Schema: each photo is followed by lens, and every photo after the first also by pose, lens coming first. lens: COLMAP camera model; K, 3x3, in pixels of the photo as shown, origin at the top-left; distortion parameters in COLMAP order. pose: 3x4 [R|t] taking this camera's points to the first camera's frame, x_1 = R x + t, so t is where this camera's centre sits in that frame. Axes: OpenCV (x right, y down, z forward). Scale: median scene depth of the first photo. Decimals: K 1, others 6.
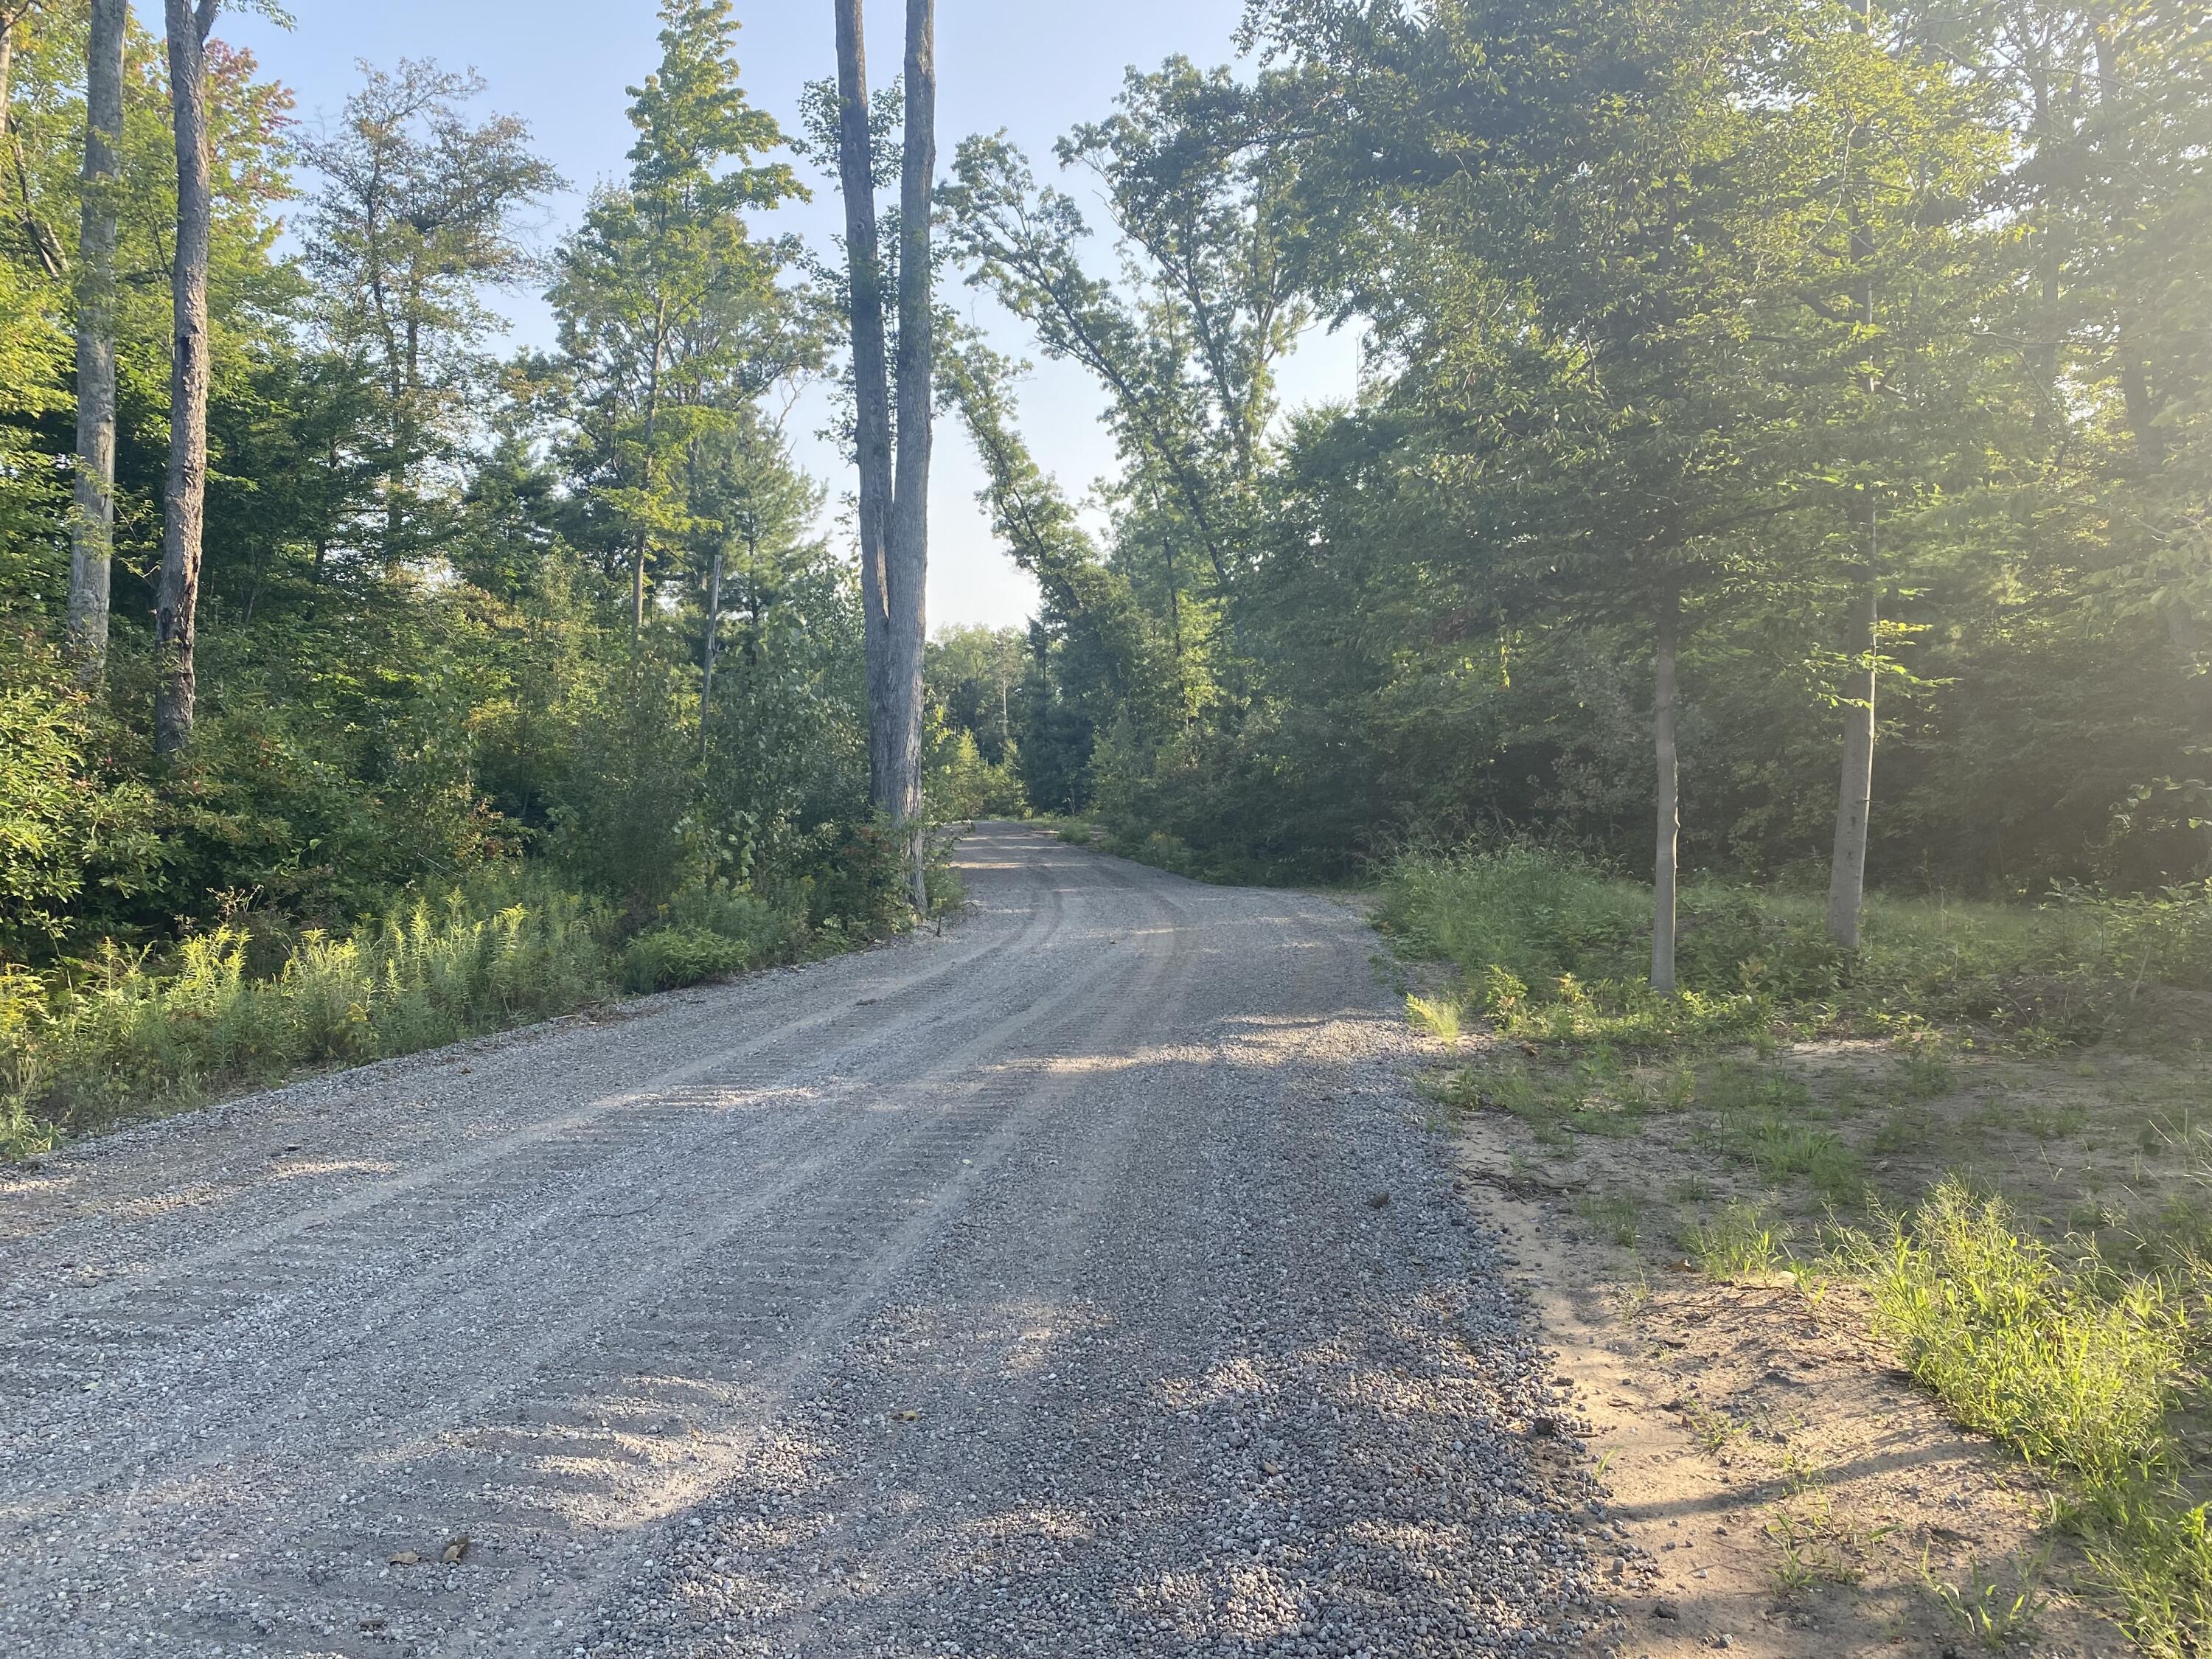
lens RADIAL K [[1633.5, 0, 1111.2], [0, 1633.5, 824.8], [0, 0, 1]] dist [0.008145, -0.049585]
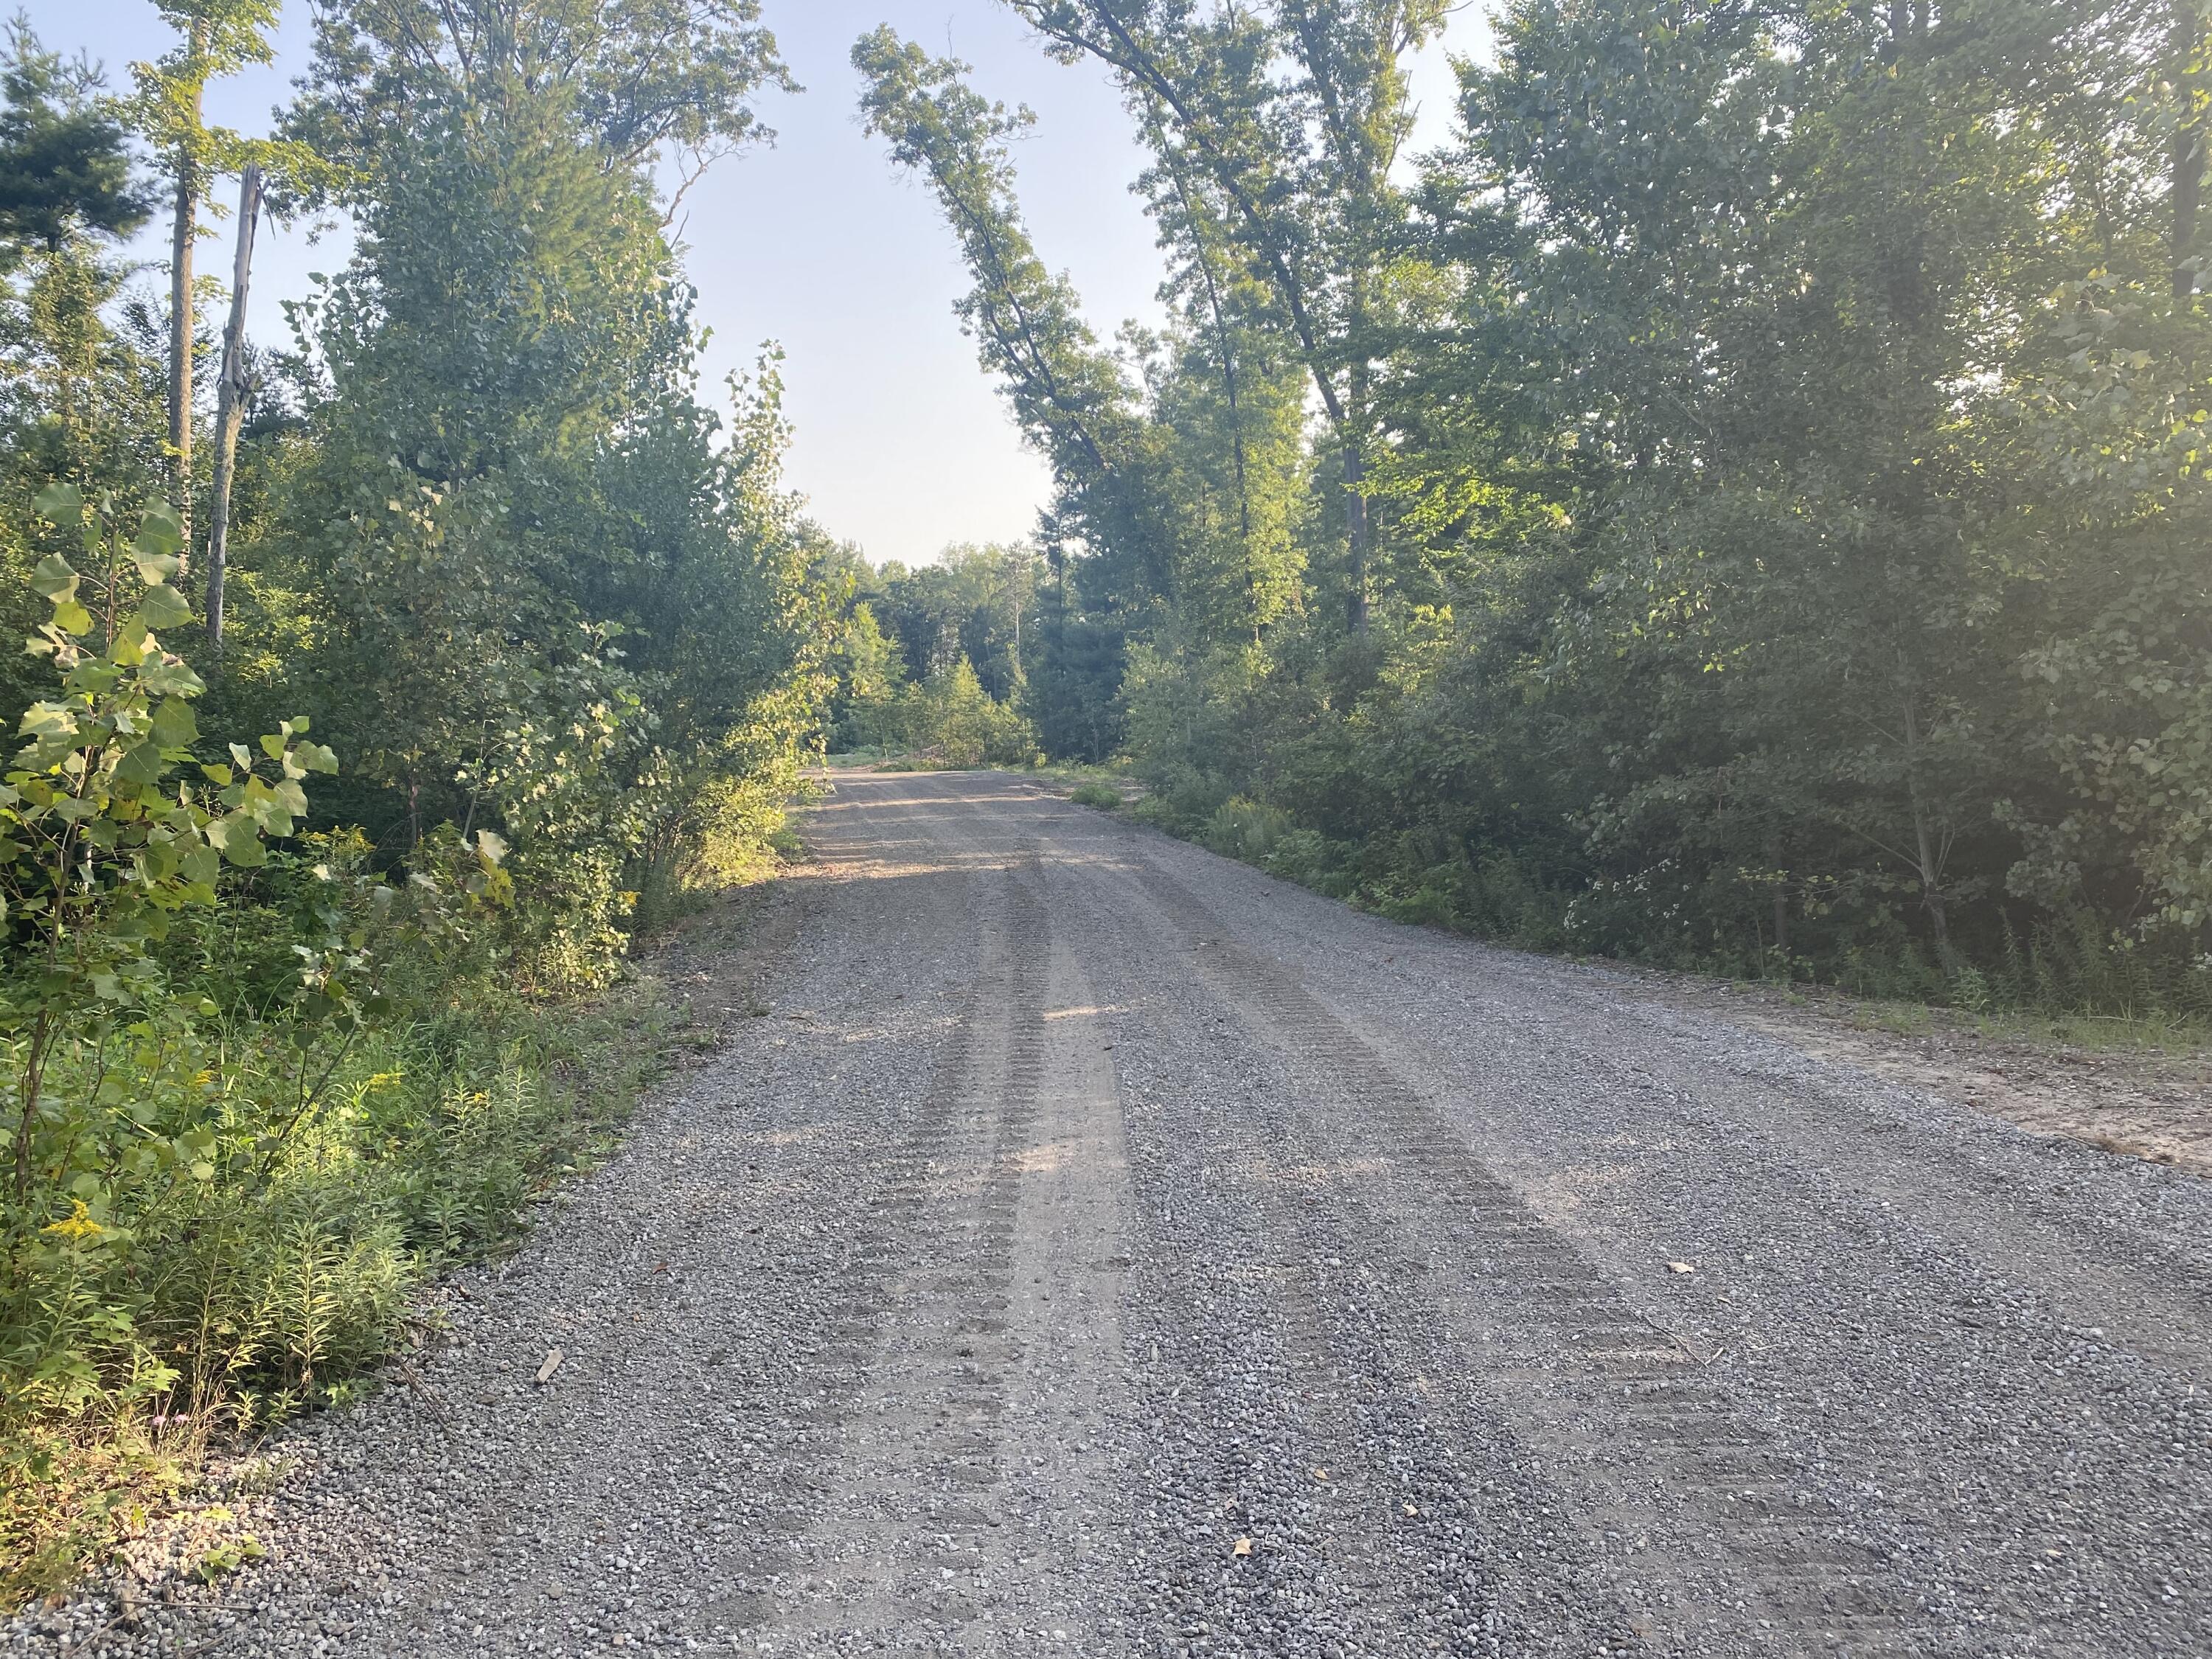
lens RADIAL K [[1645.5, 0, 1105.5], [0, 1645.5, 900.2], [0, 0, 1]] dist [0.000168, -0.001911]
pose [[0.999811, -0.000992, -0.019424, -0.005344], [0.002518, 0.996896, 0.078685, -0.003598], [0.019285, -0.078719, 0.996710, 0.280765]]
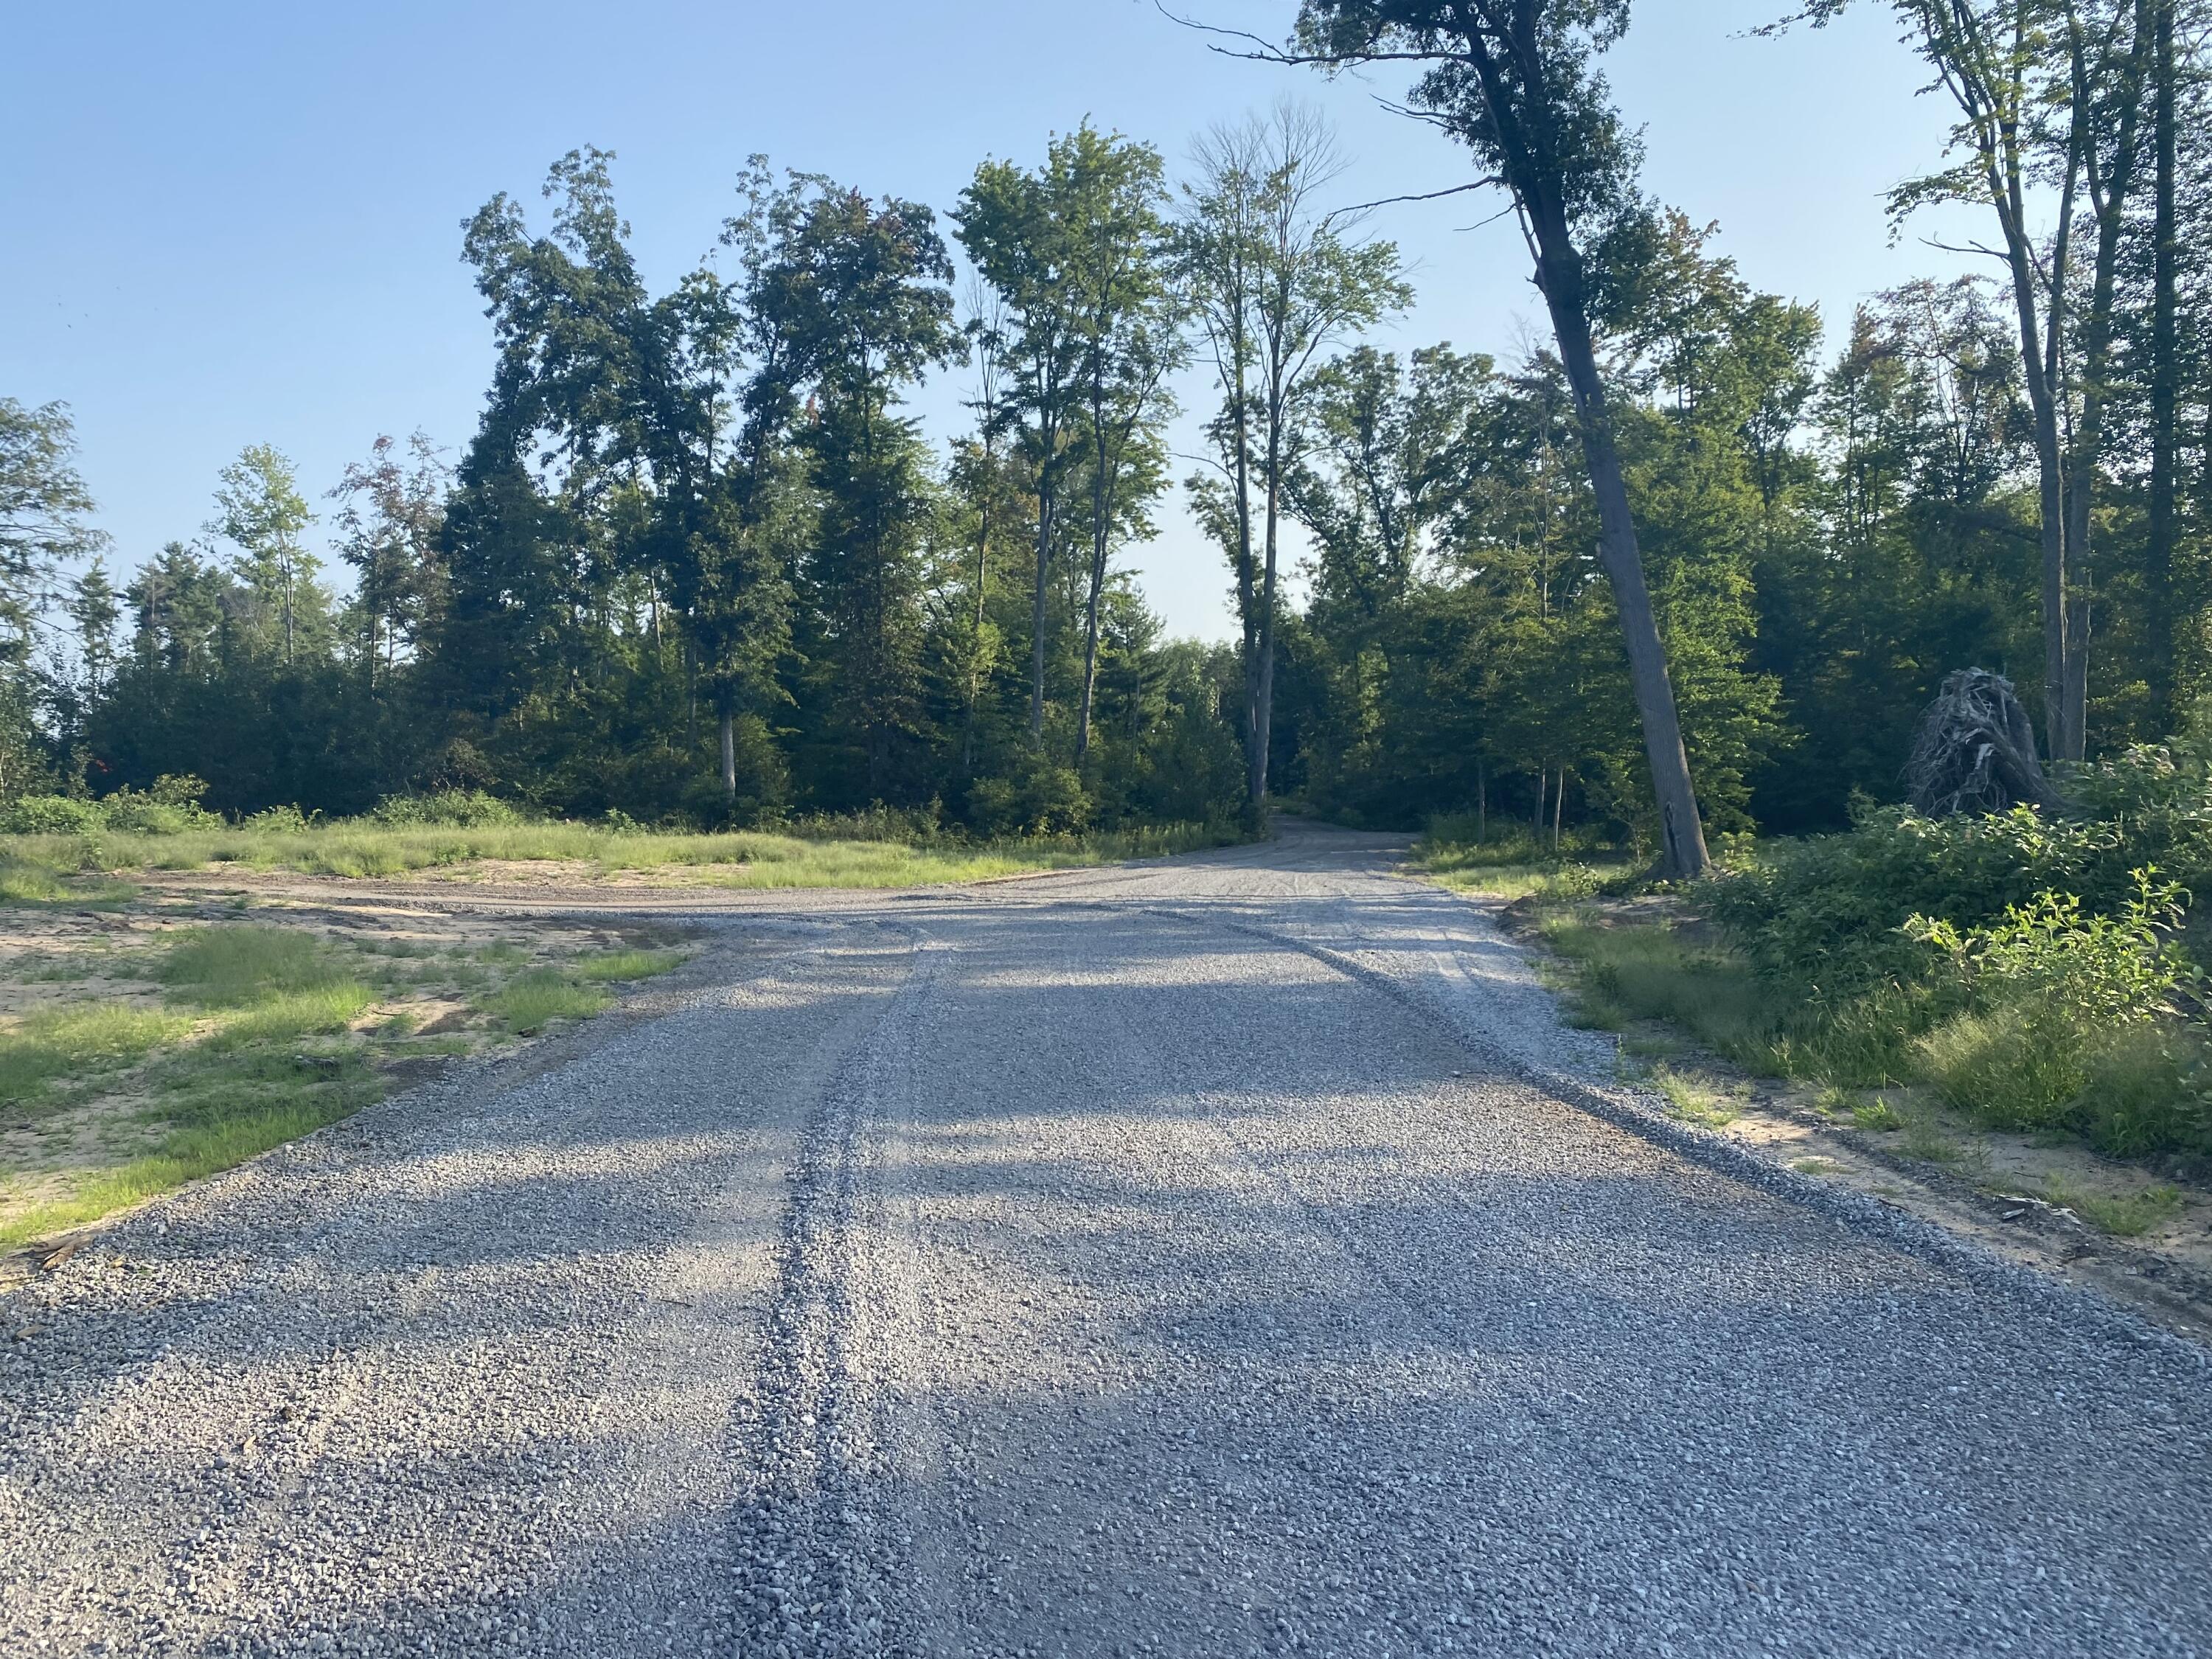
lens RADIAL K [[1633.5, 0, 1111.2], [0, 1633.5, 824.8], [0, 0, 1]] dist [0.008145, -0.049585]
pose [[0.994151, 0.013063, -0.107211, -0.023590], [-0.011626, 0.999834, 0.014016, -0.000902], [0.107376, -0.012688, 0.994138, -0.555292]]
